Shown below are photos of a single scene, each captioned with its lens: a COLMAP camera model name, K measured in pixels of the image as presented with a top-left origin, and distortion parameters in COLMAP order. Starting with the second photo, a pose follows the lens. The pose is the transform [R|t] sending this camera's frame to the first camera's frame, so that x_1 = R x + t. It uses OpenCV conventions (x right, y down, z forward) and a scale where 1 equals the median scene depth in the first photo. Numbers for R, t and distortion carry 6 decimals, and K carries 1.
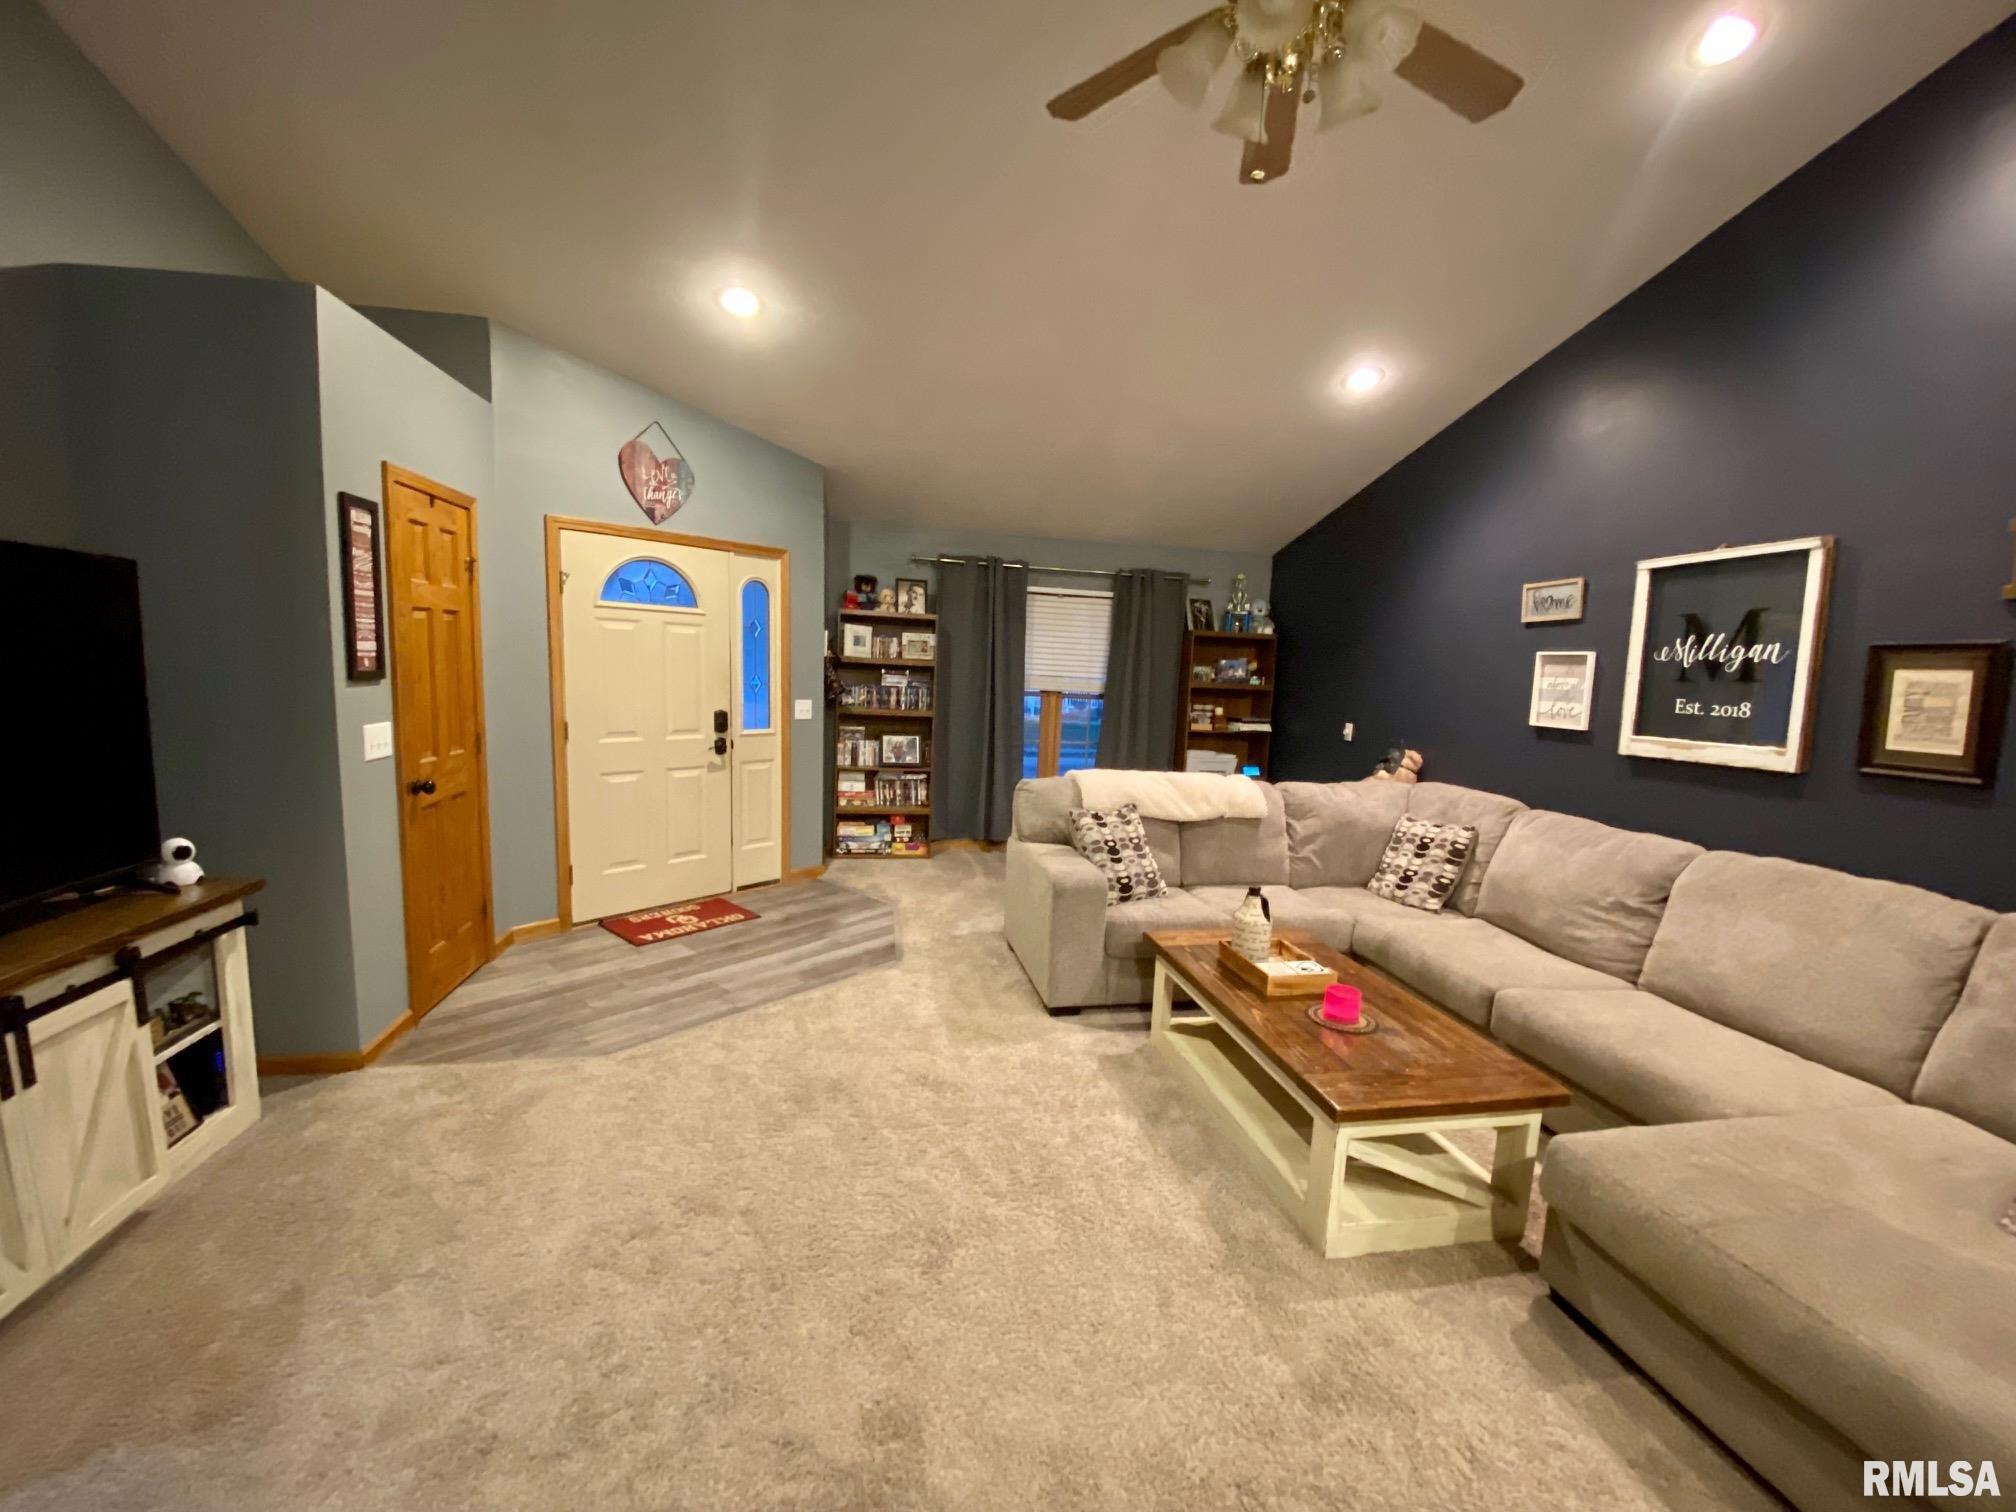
lens RADIAL K [[820.1, 0, 1006.7], [0, 820.1, 764.7], [0, 0, 1]] dist [0.067072, -0.050378]
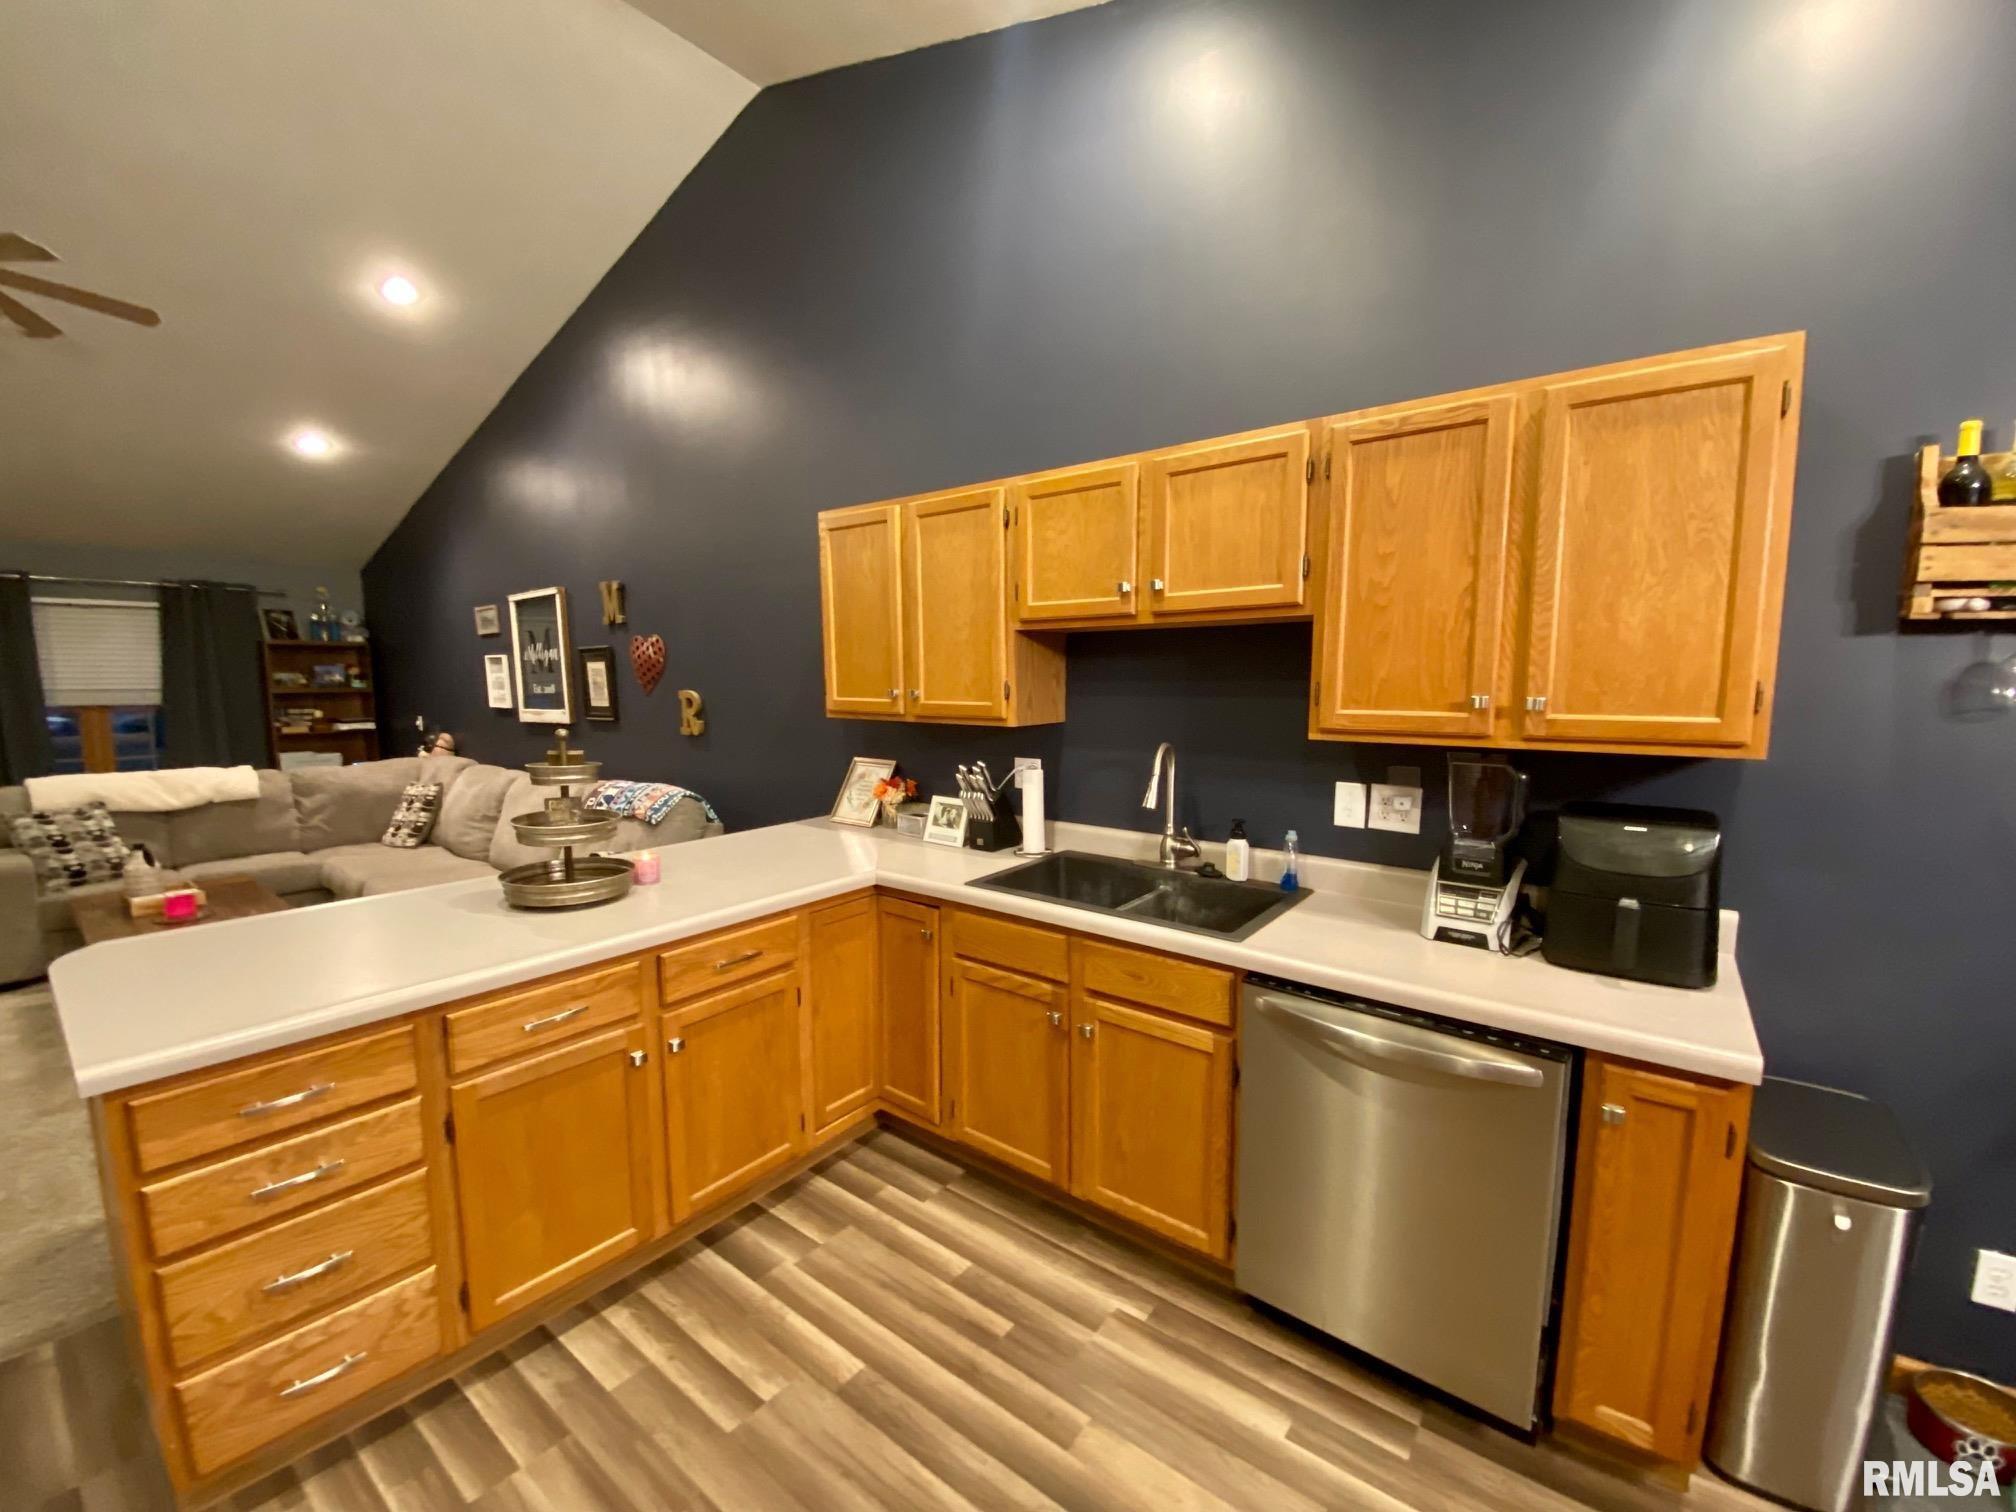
lens RADIAL K [[819.8, 0, 1006.7], [0, 819.8, 766.9], [0, 0, 1]] dist [0.017366, -0.019587]
pose [[0.745881, -0.115558, 0.655978, 0.361570], [0.112275, 0.992556, 0.047187, 0.088674], [-0.656548, 0.038454, 0.753303, -0.646430]]
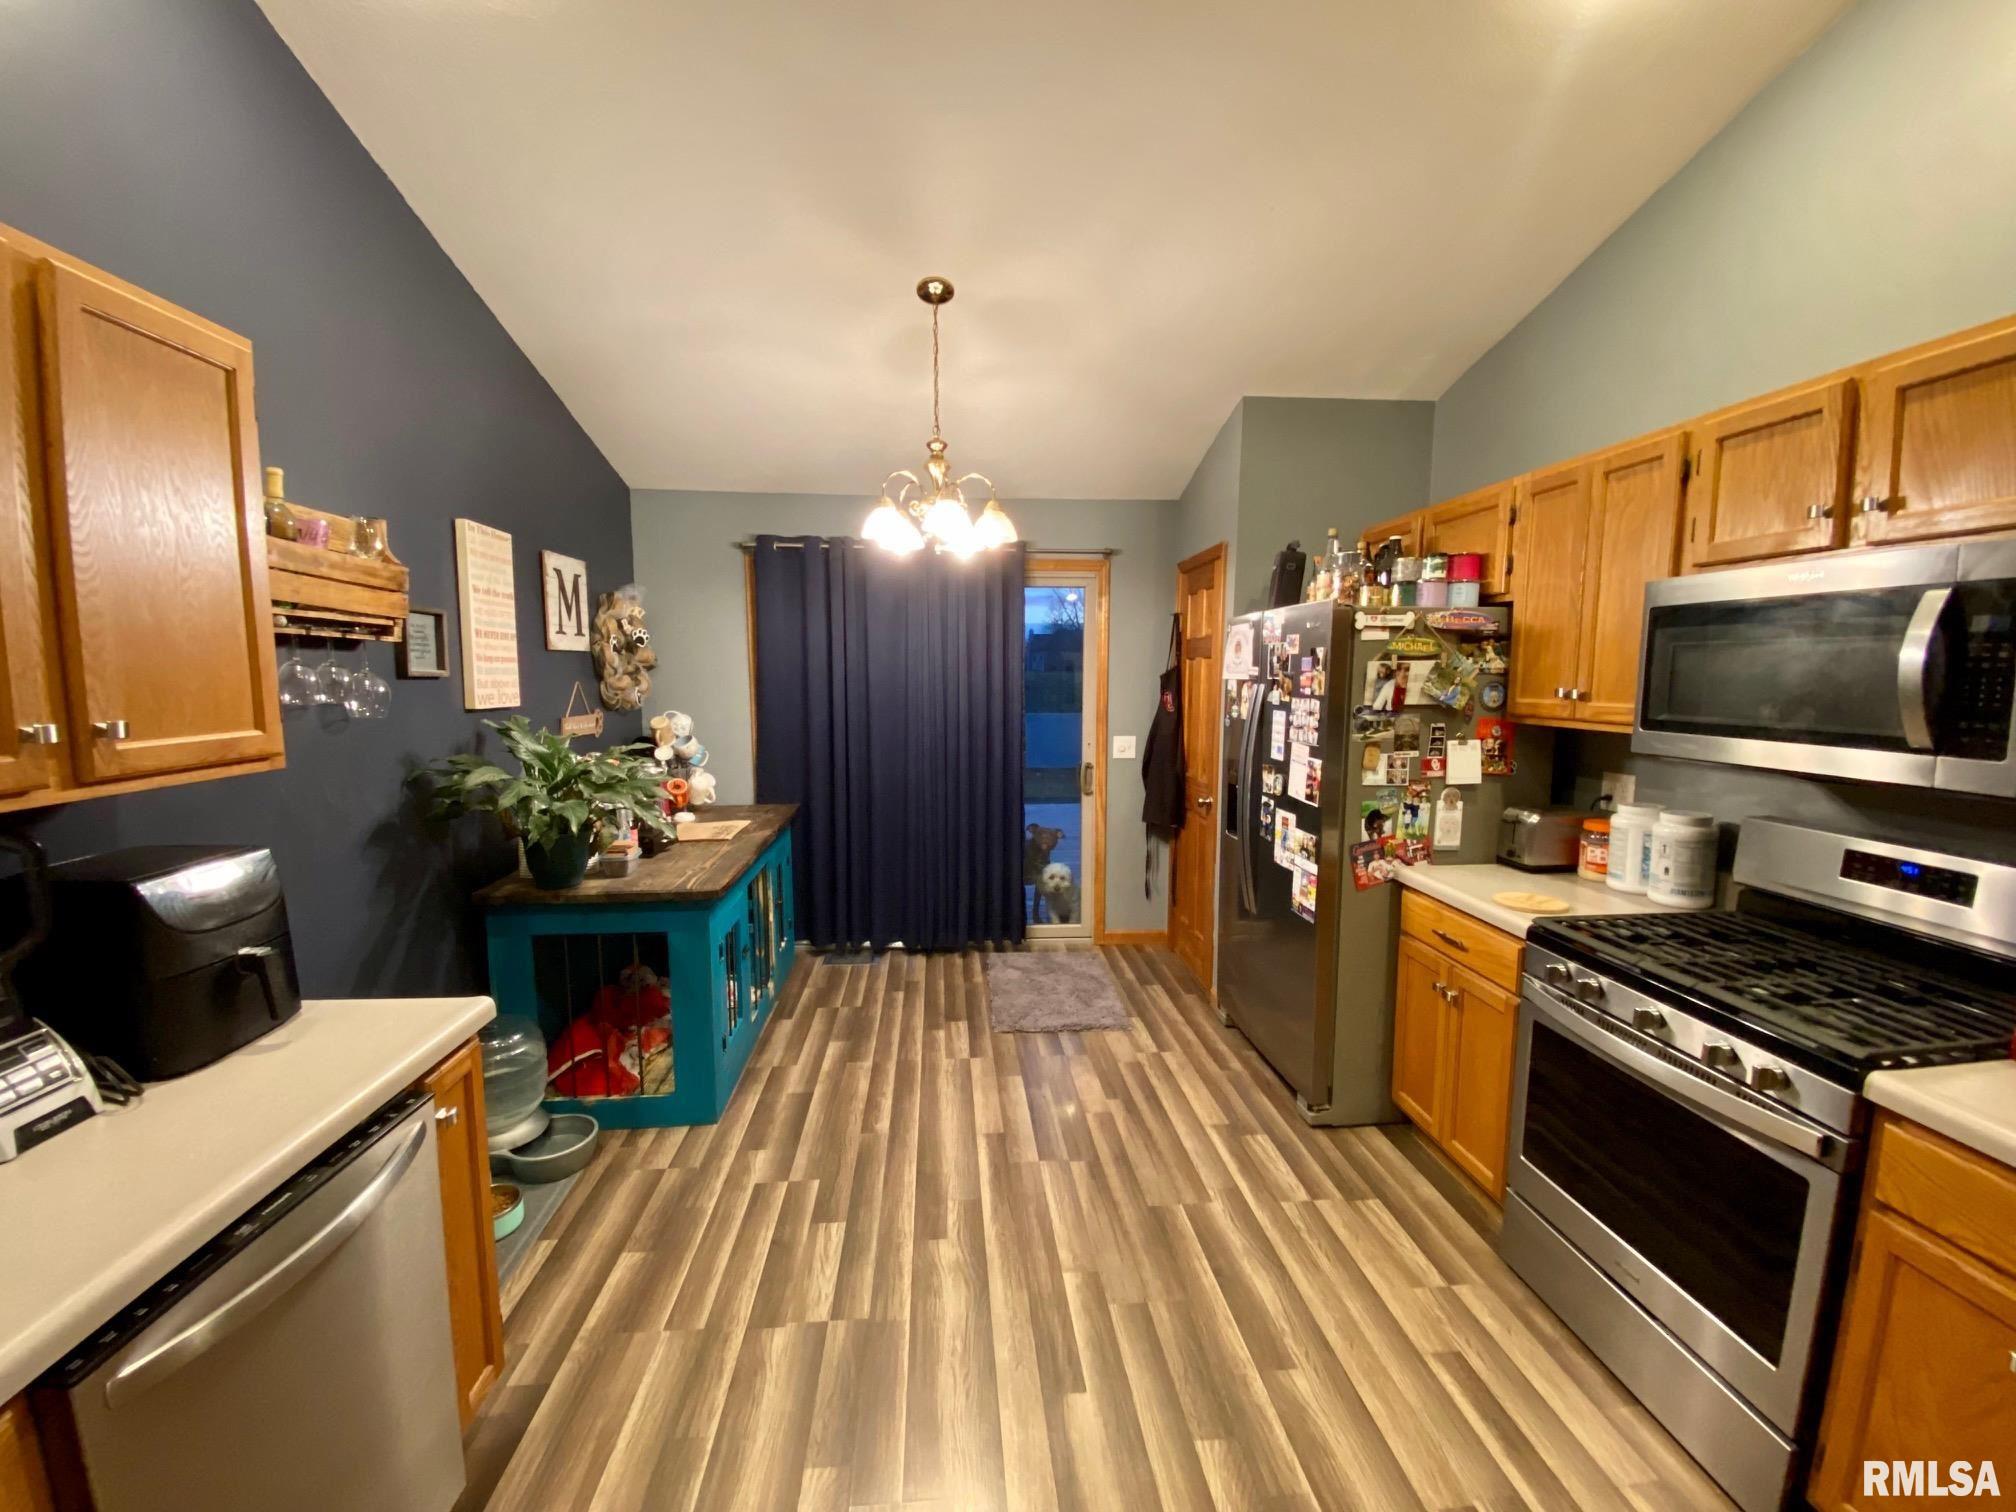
lens RADIAL K [[816.1, 0, 1005.7], [0, 816.1, 768.7], [0, 0, 1]] dist [0.038582, -0.028943]
pose [[-0.994216, -0.049061, 0.095540, 0.505510], [-0.024580, 0.969896, 0.242274, 0.041818], [-0.104550, 0.238524, -0.965492, -0.250797]]
